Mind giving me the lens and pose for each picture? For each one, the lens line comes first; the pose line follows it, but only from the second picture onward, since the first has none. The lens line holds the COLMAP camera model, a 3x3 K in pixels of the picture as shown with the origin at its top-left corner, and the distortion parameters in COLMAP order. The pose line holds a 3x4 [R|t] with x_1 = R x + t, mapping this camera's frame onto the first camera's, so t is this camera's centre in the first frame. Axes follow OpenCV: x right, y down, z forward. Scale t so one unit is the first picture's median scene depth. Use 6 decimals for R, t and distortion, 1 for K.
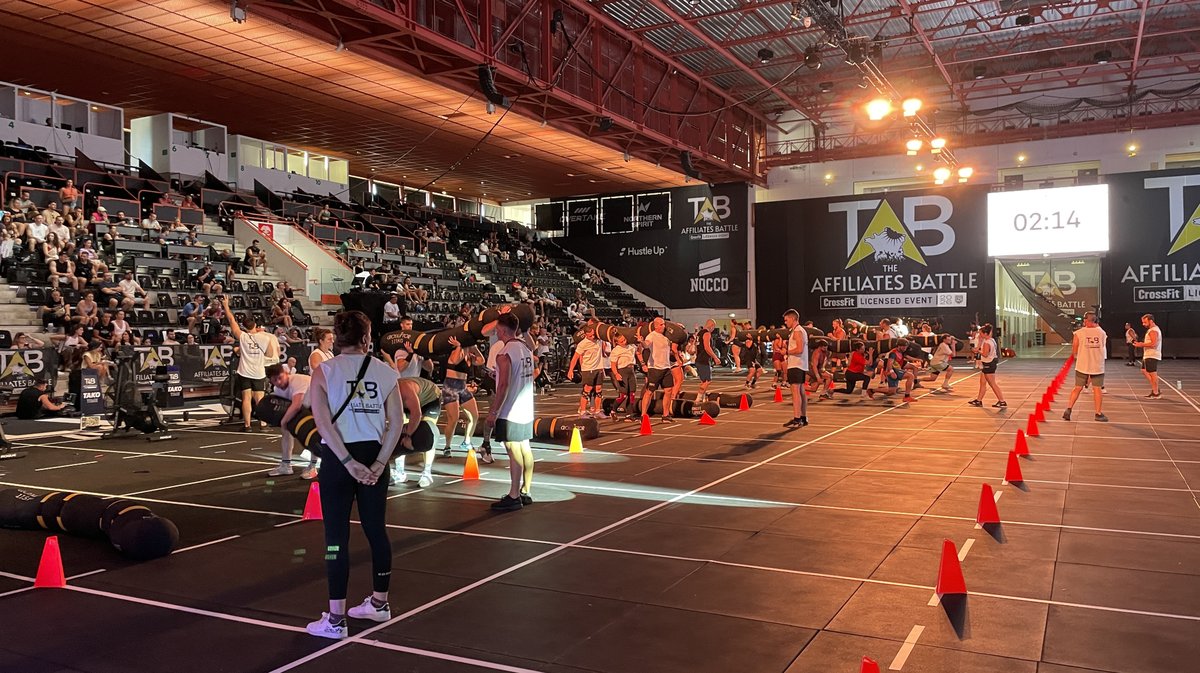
lens RADIAL K [[924.4, 0, 603.6], [0, 924.4, 313.1], [0, 0, 1]] dist [0.109189, -0.151706]
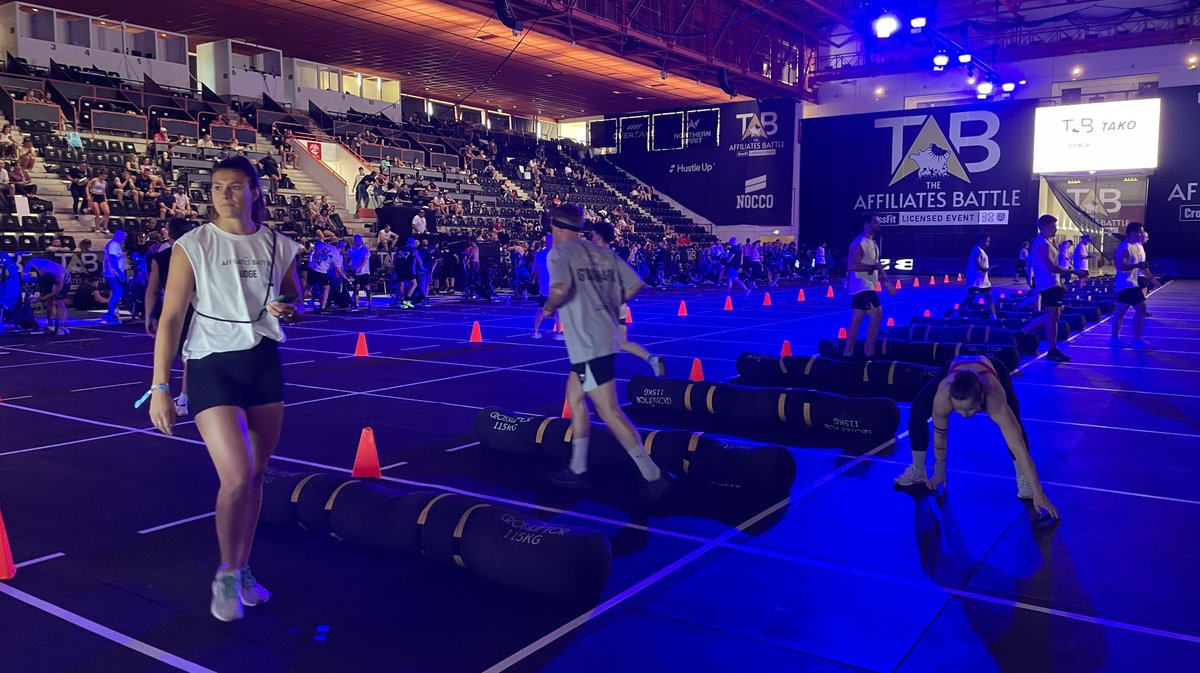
lens RADIAL K [[926.7, 0, 598.4], [0, 926.7, 319.5], [0, 0, 1]] dist [0.104748, -0.141231]
pose [[0.993484, 0.020181, -0.112167, 0.069830], [-0.009250, 0.995229, 0.097132, 0.000584], [0.113592, -0.095461, 0.988931, -0.046206]]
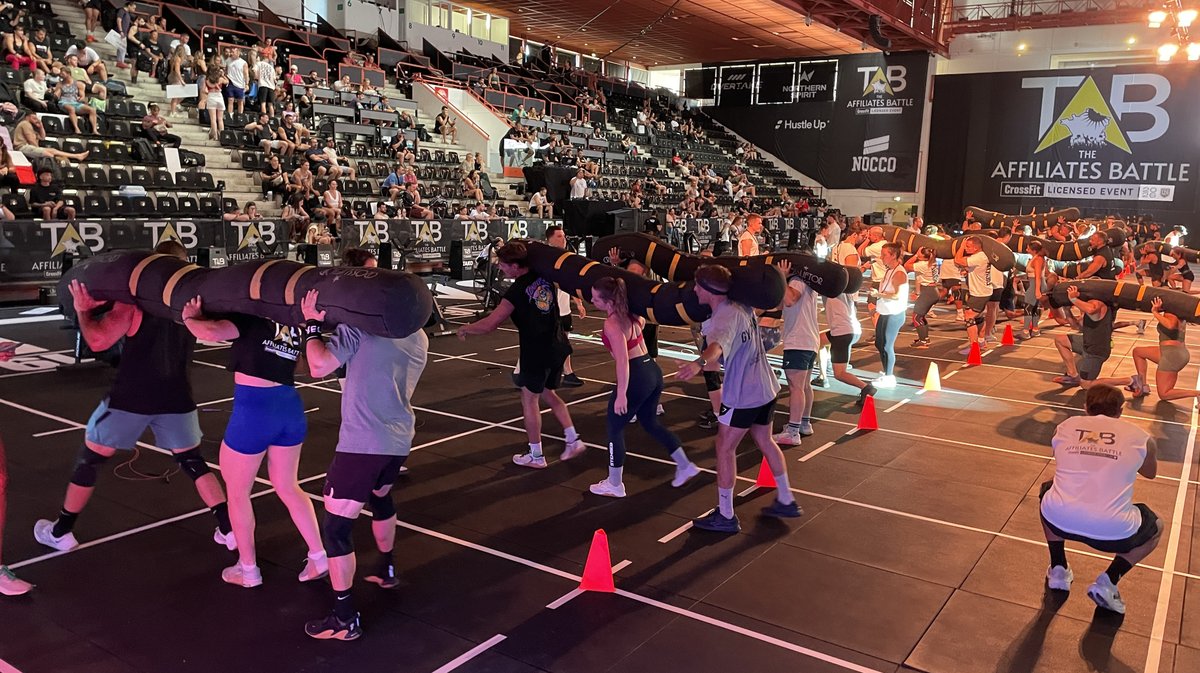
lens RADIAL K [[926.7, 0, 598.4], [0, 926.7, 319.5], [0, 0, 1]] dist [0.104748, -0.141231]
pose [[0.993445, 0.058106, -0.098440, -0.067392], [-0.042588, 0.987310, 0.152989, -0.010139], [0.106080, -0.147794, 0.983313, 0.026098]]
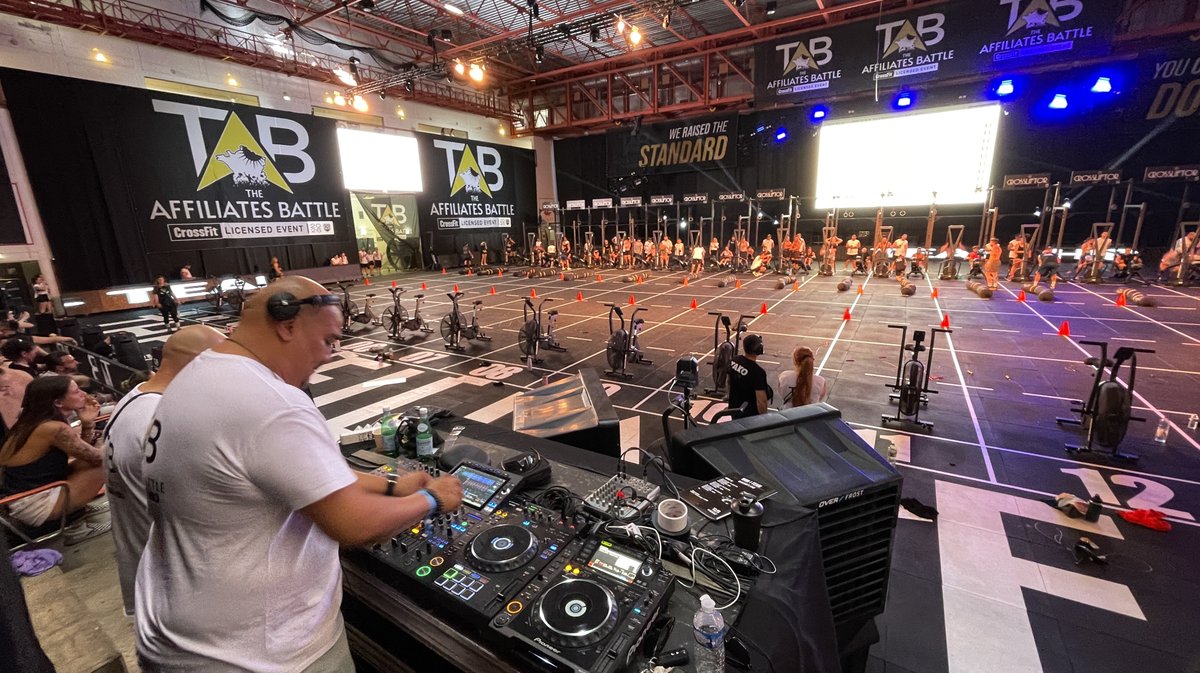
lens RADIAL K [[488.0, 0, 589.4], [0, 488.0, 339.2], [0, 0, 1]] dist [-0.004511, 0.000596]
pose [[0.078699, -0.229662, 0.970083, -0.171701], [0.011711, 0.973247, 0.229461, -0.015059], [-0.996830, -0.006698, 0.079283, 0.656628]]
